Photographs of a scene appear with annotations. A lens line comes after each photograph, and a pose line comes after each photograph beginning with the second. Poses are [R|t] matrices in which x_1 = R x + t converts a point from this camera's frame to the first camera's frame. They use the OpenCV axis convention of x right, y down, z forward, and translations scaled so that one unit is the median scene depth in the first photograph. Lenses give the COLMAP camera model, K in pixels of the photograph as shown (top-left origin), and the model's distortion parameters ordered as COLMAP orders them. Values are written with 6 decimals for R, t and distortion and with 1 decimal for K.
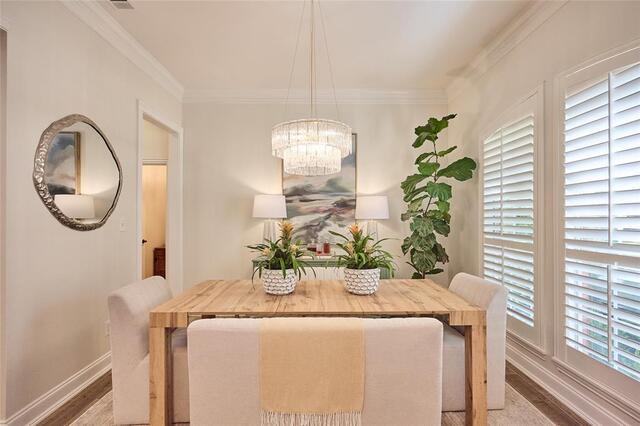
lens RADIAL K [[295.5, 0, 321.8], [0, 295.5, 213.7], [0, 0, 1]] dist [-0.000550, -0.000100]
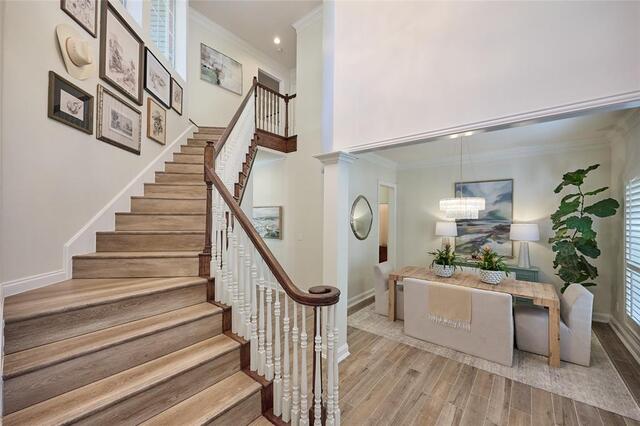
lens RADIAL K [[252.9, 0, 319.6], [0, 252.9, 213.3], [0, 0, 1]] dist [-0.000775, 0.000240]
pose [[0.762424, -0.001046, -0.647077, 0.223754], [-0.005431, 0.999953, -0.008015, -0.103480], [0.647055, 0.009625, 0.762382, -0.610480]]
